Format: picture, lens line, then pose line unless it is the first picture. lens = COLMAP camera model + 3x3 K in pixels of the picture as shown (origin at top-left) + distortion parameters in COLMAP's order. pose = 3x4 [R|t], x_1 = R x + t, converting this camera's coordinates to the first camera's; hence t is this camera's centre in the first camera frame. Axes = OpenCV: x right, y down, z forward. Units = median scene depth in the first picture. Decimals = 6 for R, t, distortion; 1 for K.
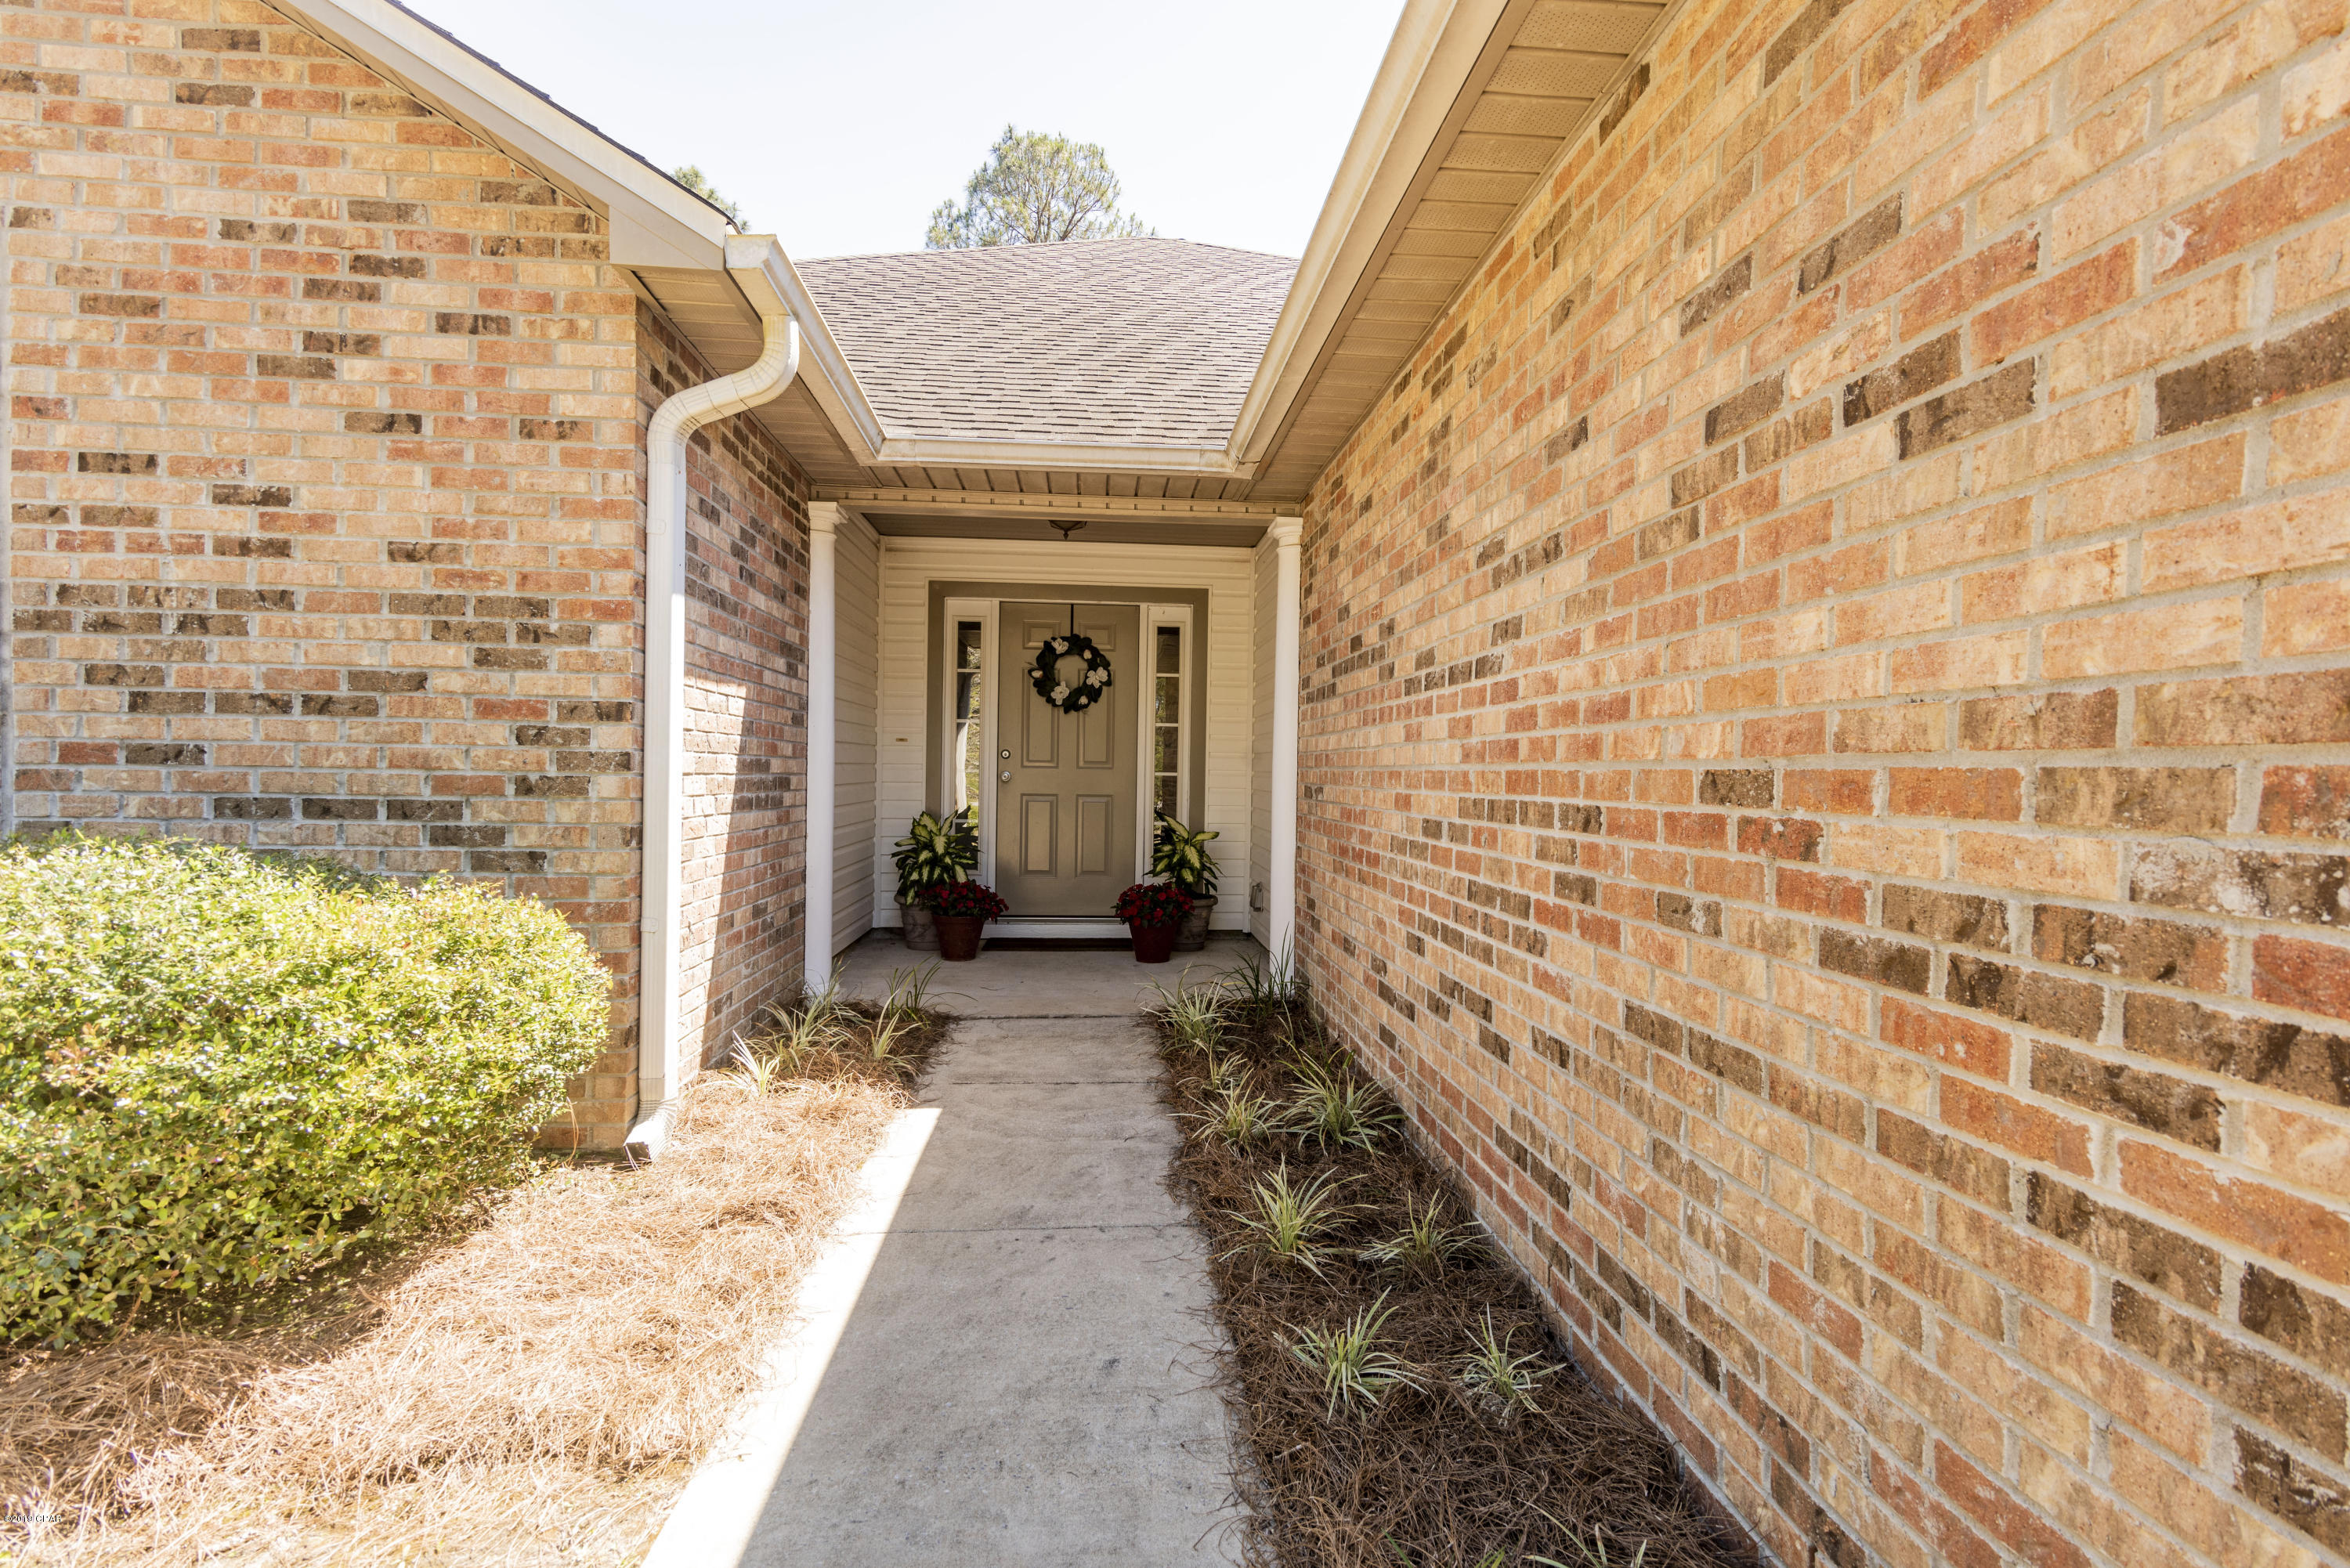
lens RADIAL K [[1142.7, 0, 1174.1], [0, 1142.7, 779.7], [0, 0, 1]] dist [0.017850, -0.001696]
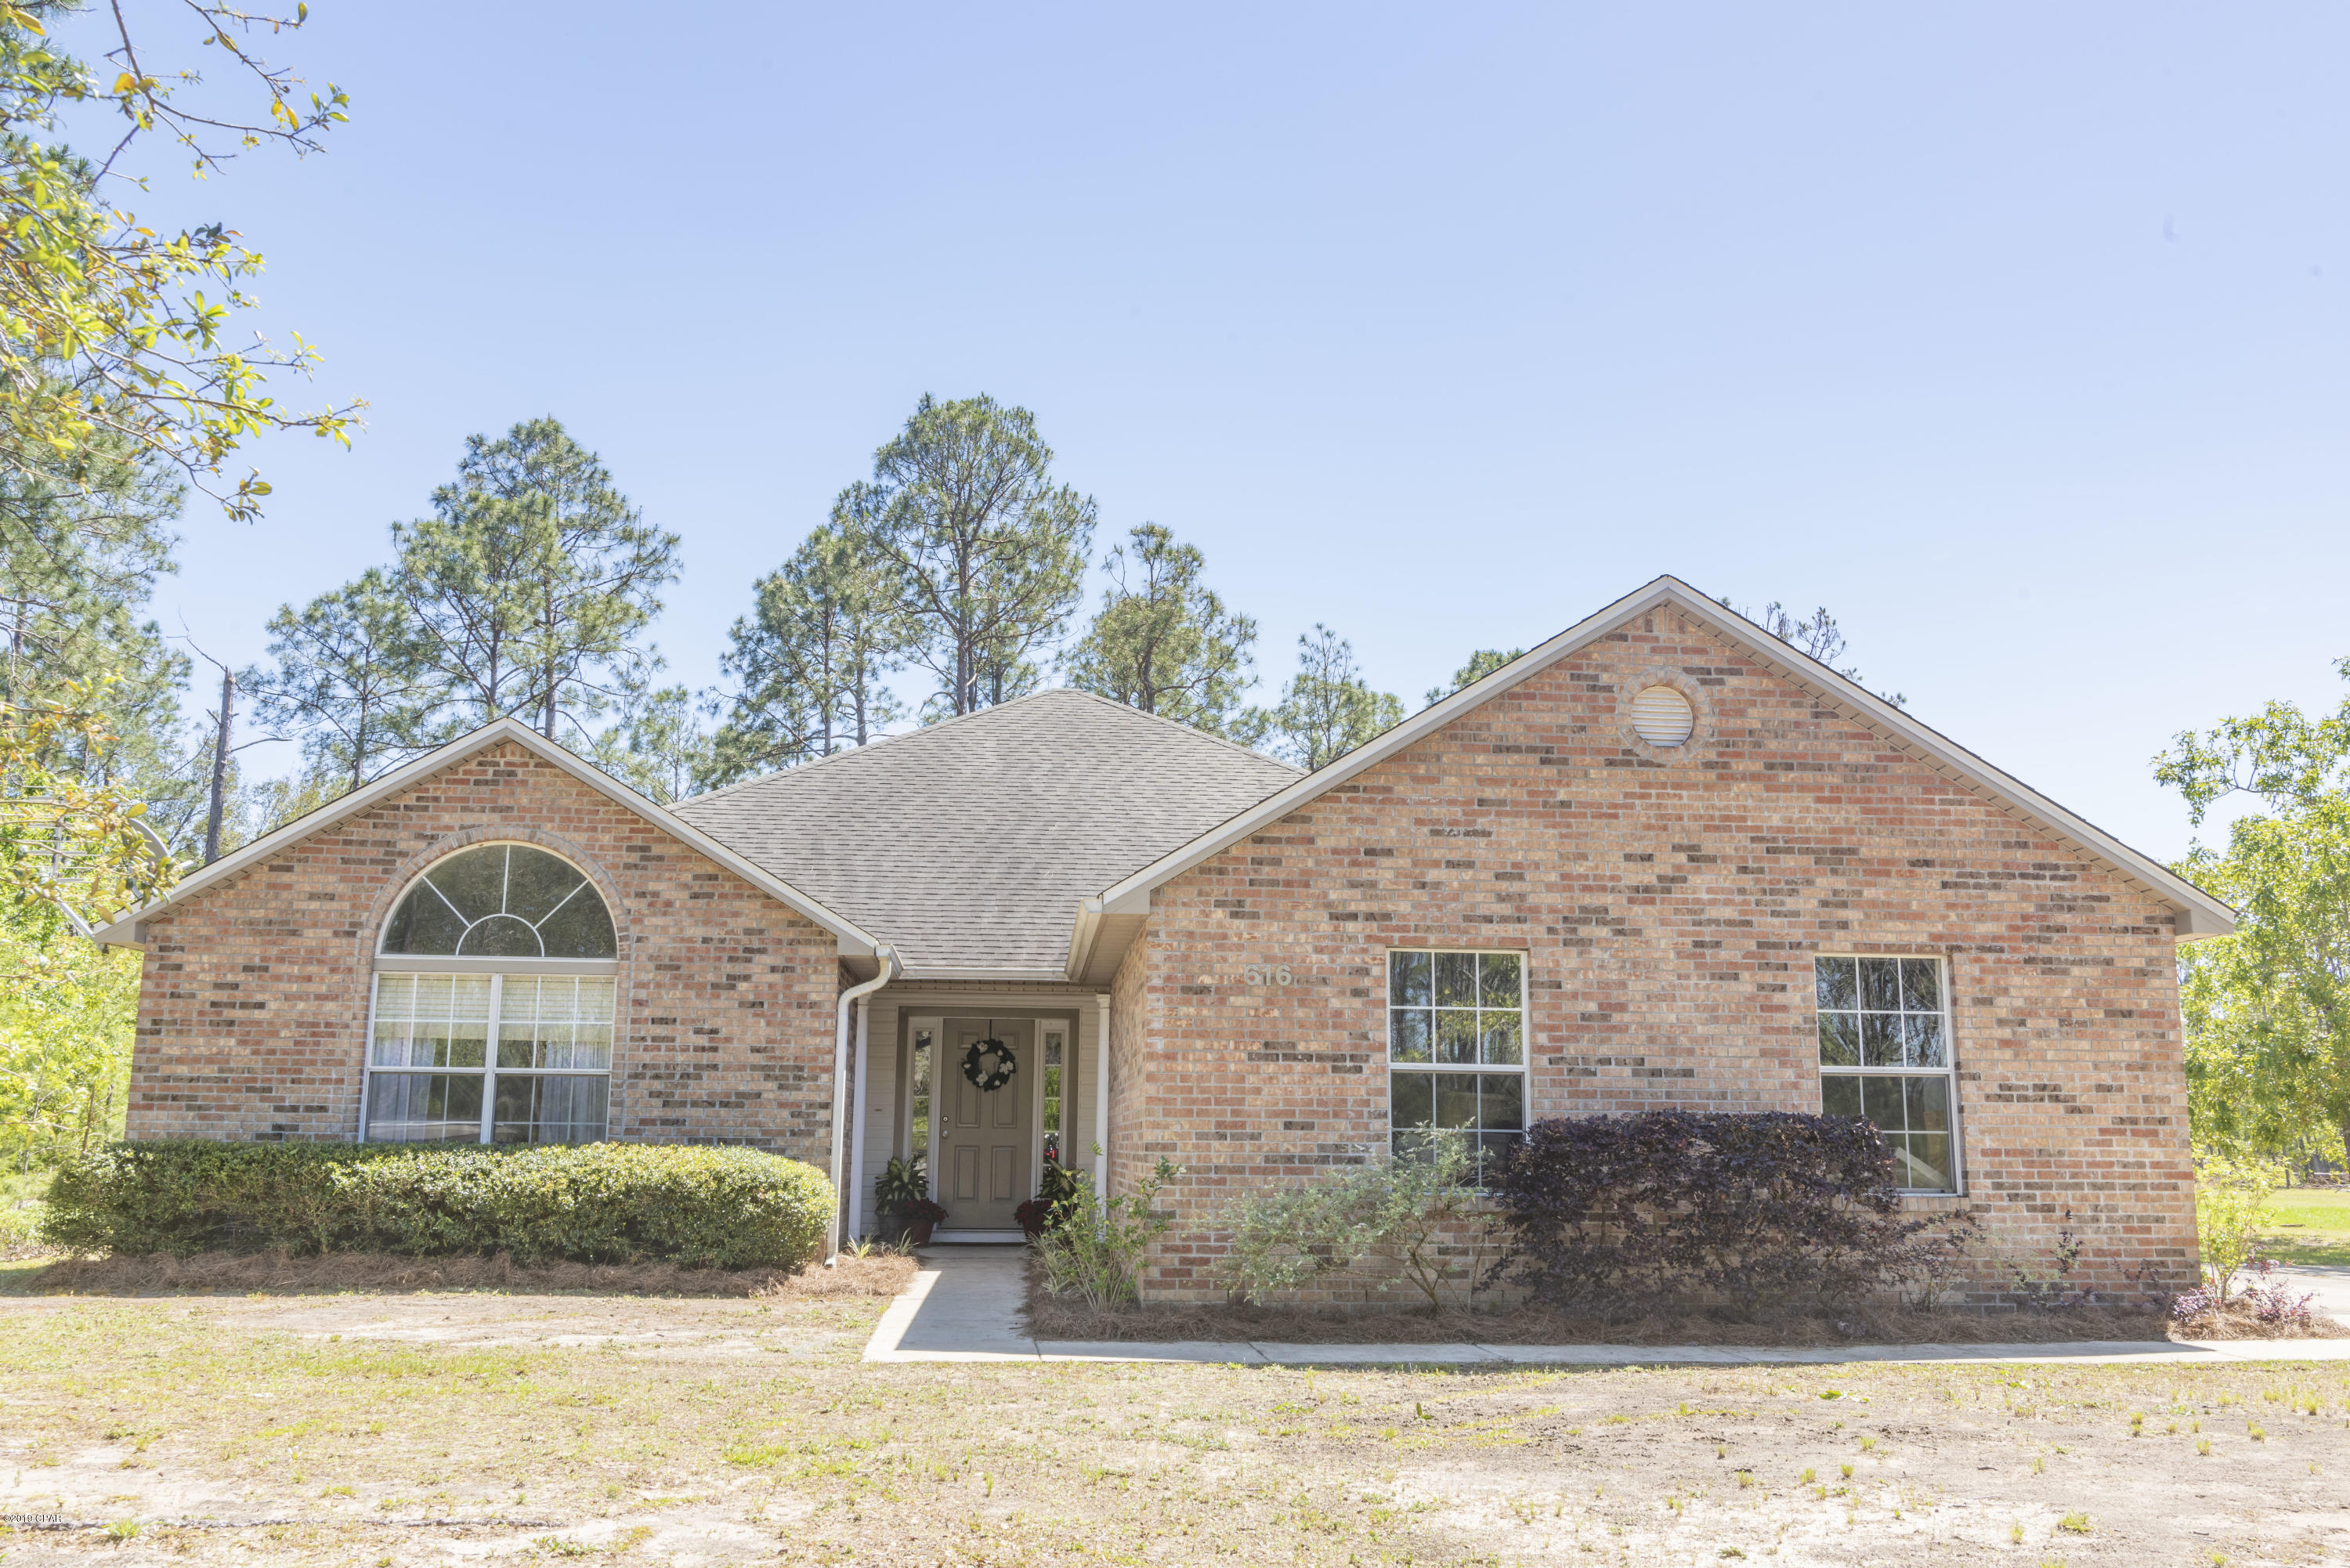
lens RADIAL K [[1920.8, 0, 1175.4], [0, 1920.8, 782.0], [0, 0, 1]] dist [-0.004707, -0.004421]
pose [[0.999956, -0.005664, 0.007485, 0.339347], [0.006996, 0.981357, -0.192067, 0.072771], [-0.006257, 0.192110, 0.981353, -3.813977]]
